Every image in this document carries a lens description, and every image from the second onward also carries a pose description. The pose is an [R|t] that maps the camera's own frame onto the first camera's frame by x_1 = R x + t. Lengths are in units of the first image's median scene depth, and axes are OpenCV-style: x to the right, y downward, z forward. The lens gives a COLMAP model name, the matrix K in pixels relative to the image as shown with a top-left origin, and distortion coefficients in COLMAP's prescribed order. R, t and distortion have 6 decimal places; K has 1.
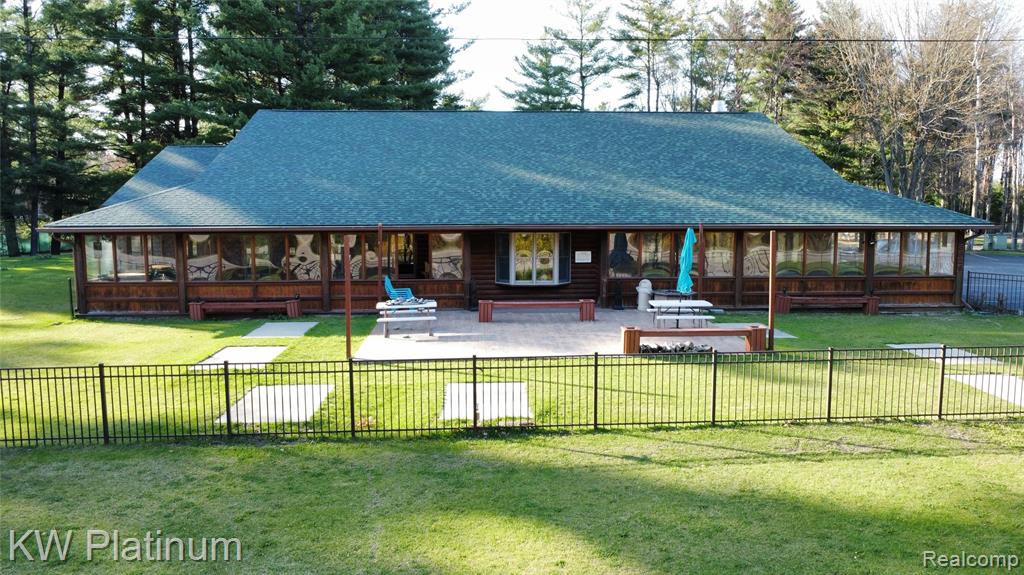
lens RADIAL K [[740.4, 0, 512.0], [0, 740.4, 287.5], [0, 0, 1]] dist [-0.001394, -0.000504]
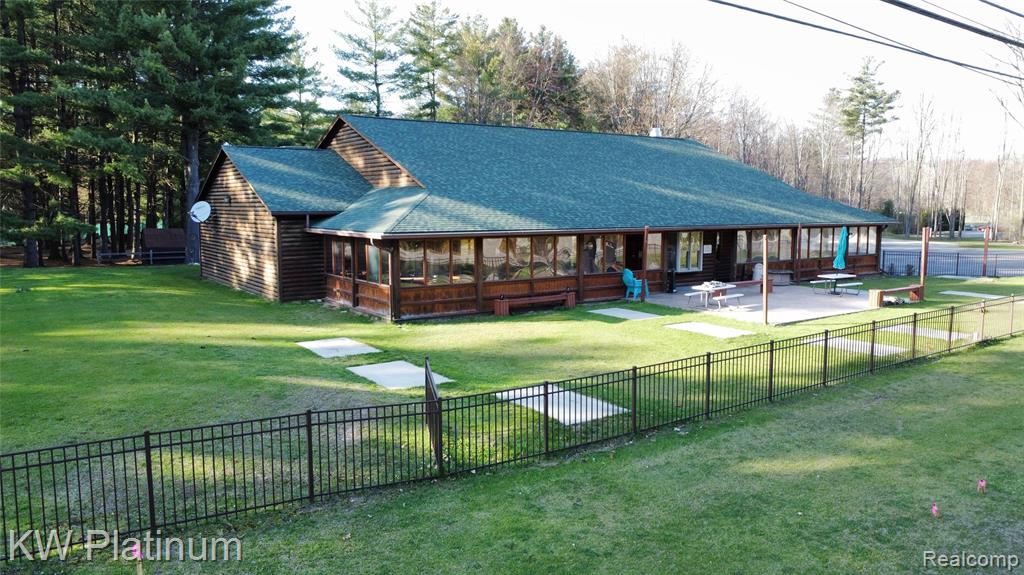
lens RADIAL K [[714.1, 0, 512.0], [0, 714.1, 287.5], [0, 0, 1]] dist [-0.000053, -0.000217]
pose [[0.866490, -0.055771, 0.496070, -0.916355], [0.061168, 0.998113, 0.005371, -0.002577], [-0.495434, 0.025689, 0.868266, 0.075957]]
